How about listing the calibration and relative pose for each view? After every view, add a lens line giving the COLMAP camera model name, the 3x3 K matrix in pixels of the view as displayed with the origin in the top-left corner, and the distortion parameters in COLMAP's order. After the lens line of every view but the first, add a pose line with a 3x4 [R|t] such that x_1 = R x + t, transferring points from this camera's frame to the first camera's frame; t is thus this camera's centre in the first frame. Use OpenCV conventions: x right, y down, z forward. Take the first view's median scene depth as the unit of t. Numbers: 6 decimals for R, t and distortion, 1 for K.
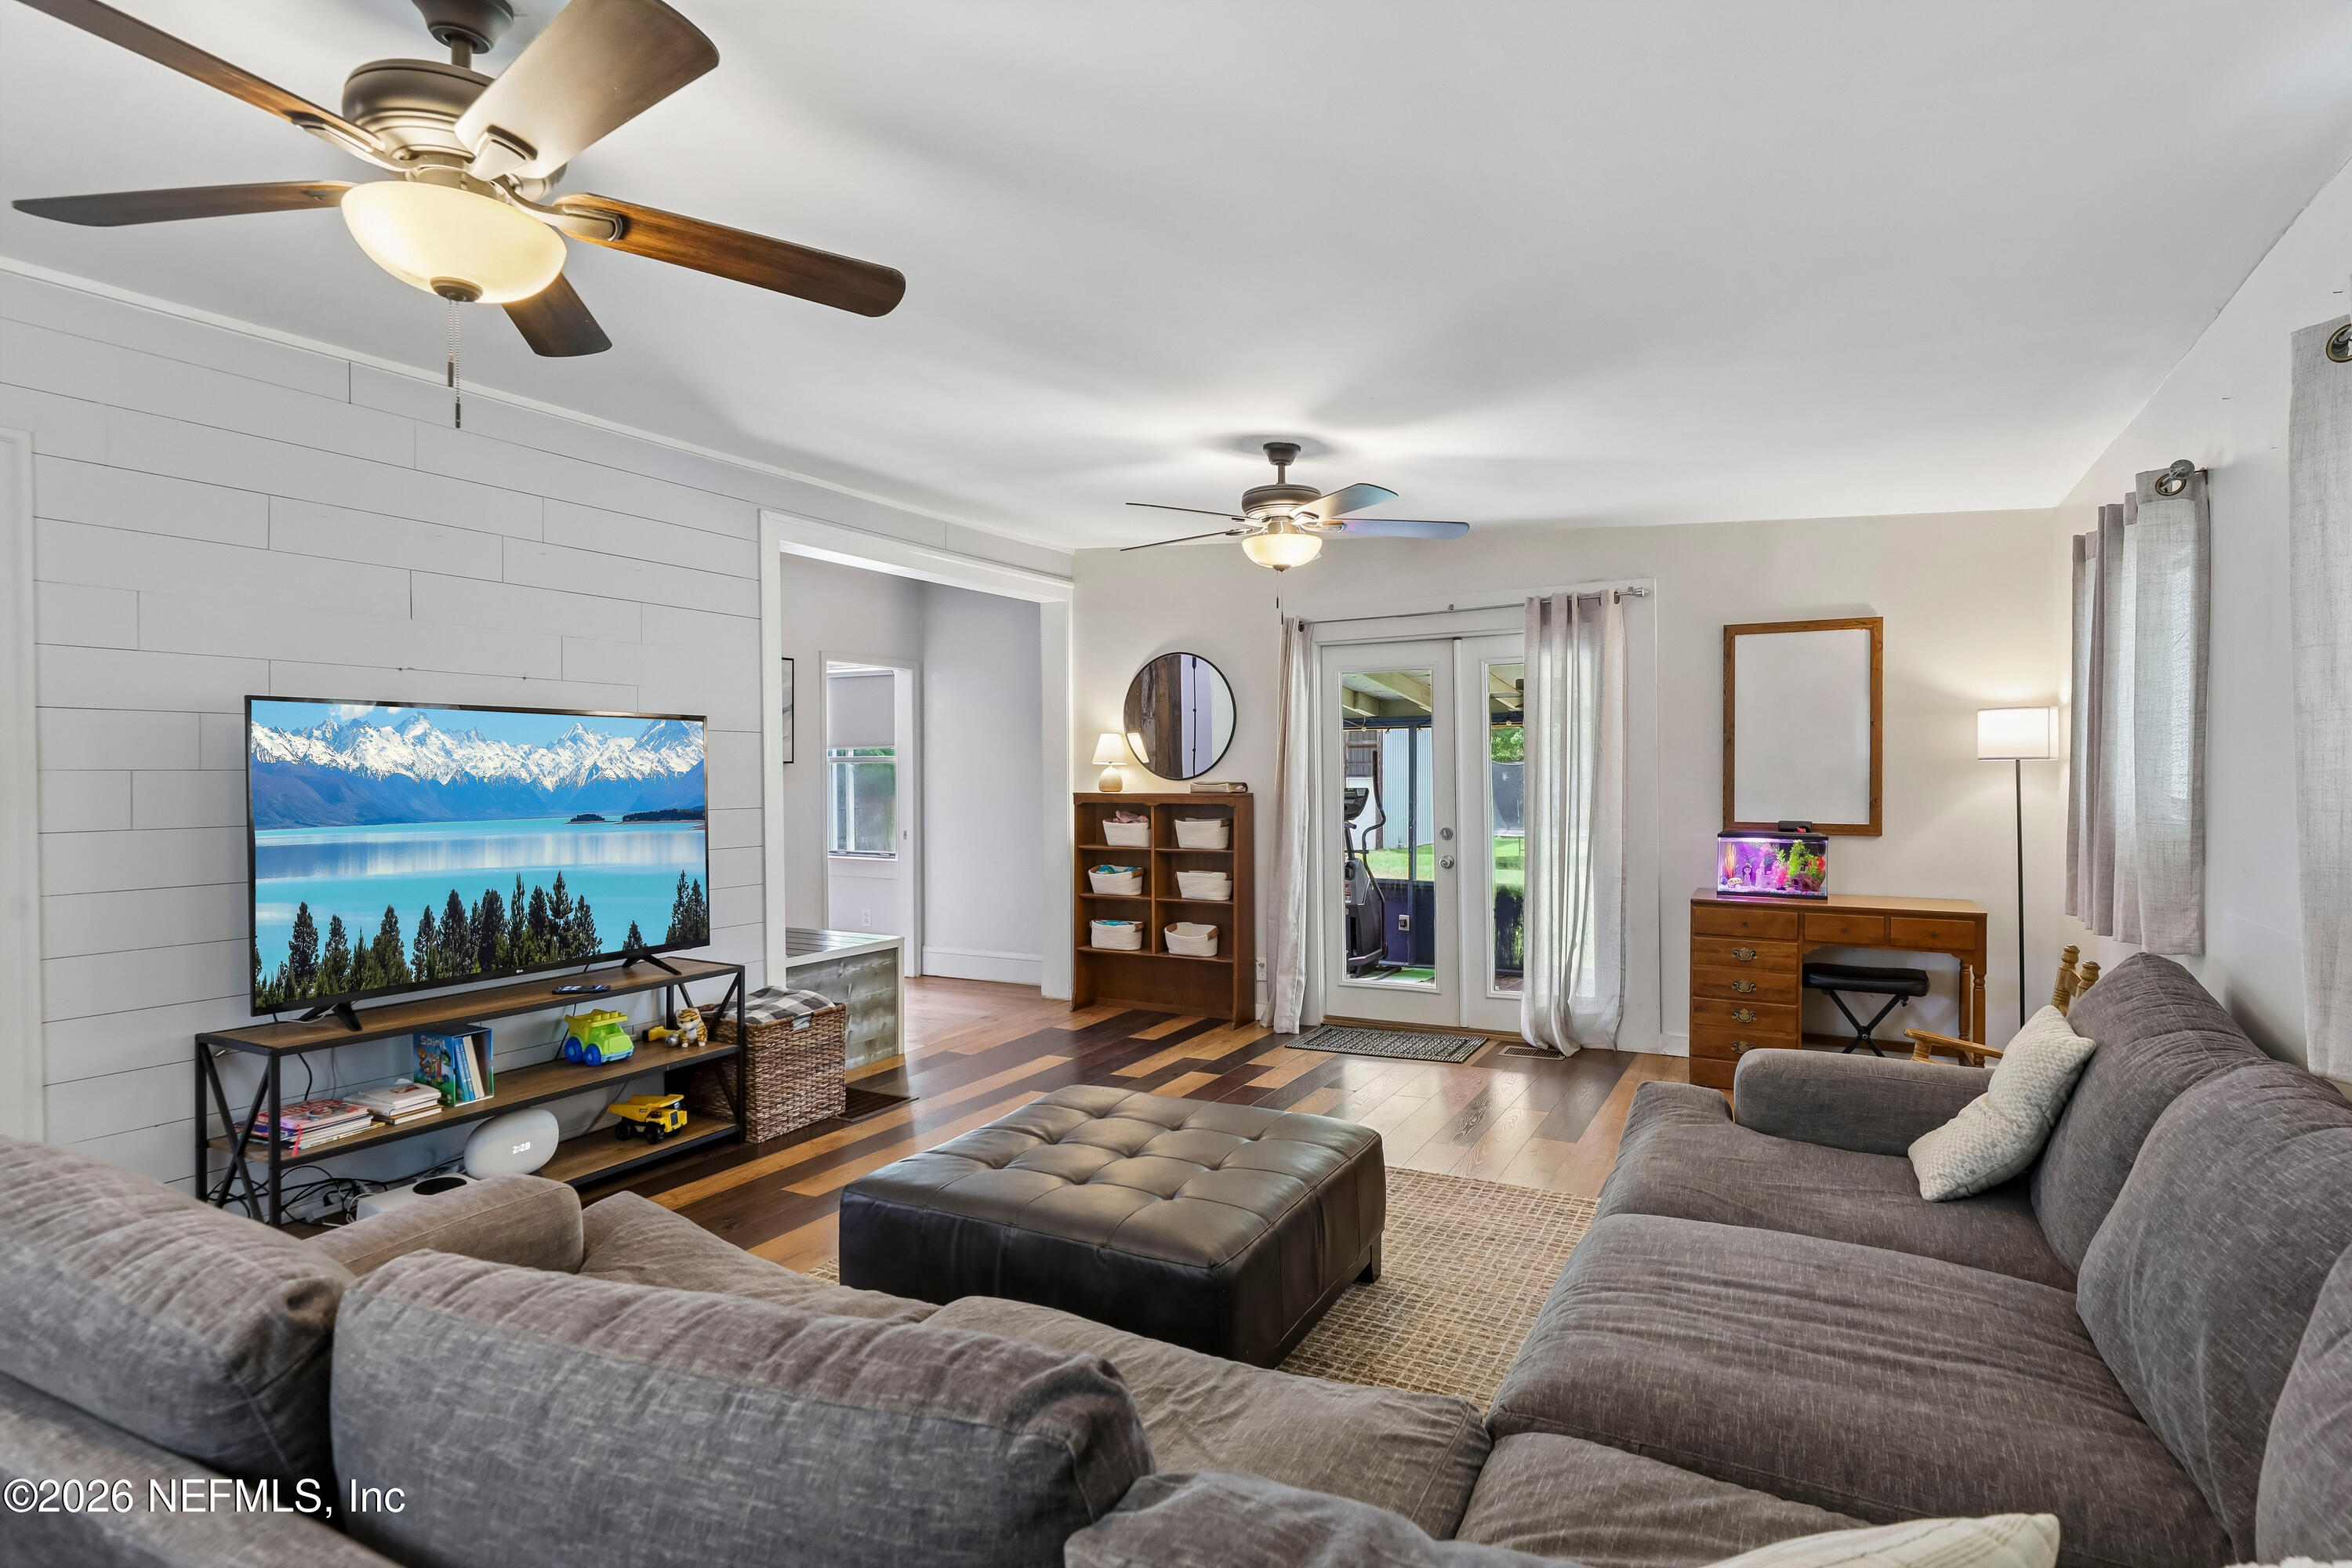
lens RADIAL K [[1200.6, 0, 1170.2], [0, 1200.6, 775.4], [0, 0, 1]] dist [-0.003187, -0.001737]
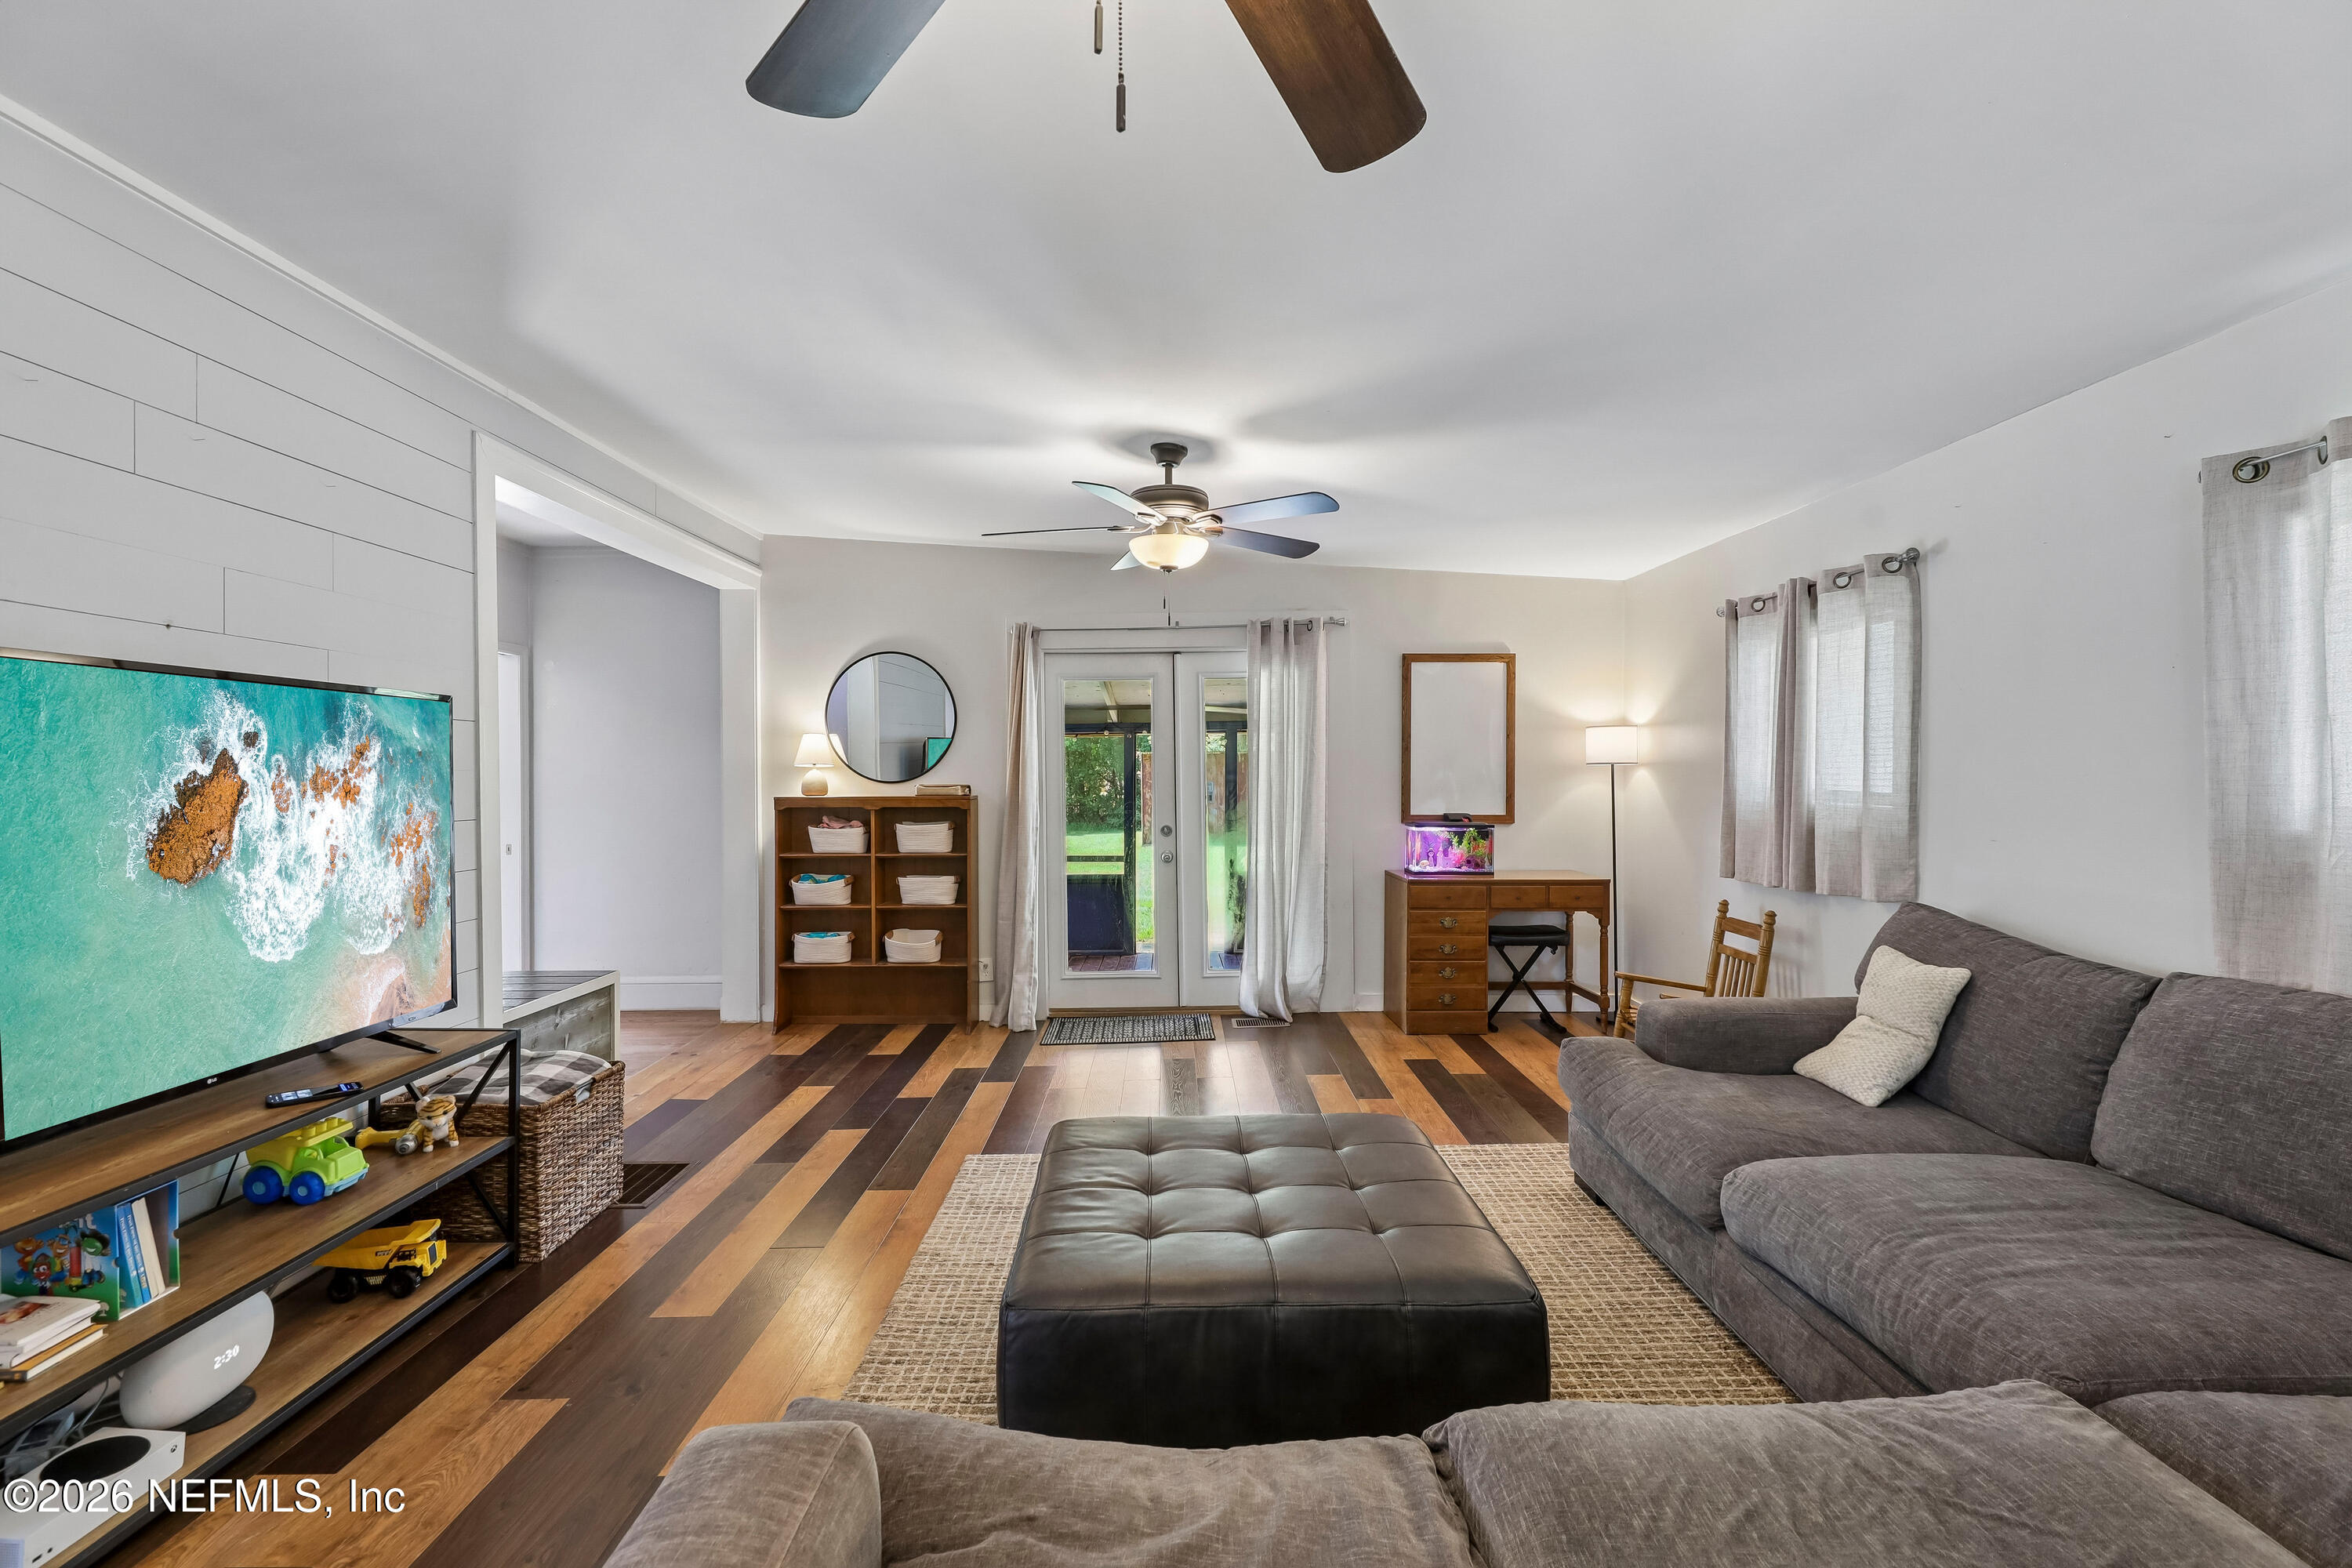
lens RADIAL K [[1048.6, 0, 1171.7], [0, 1048.6, 776.1], [0, 0, 1]] dist [-0.000832, -0.000232]
pose [[0.871680, -0.000477, 0.490075, -0.280184], [0.002807, 0.999988, -0.004019, 0.003136], [-0.490067, 0.004879, 0.871671, 0.196740]]
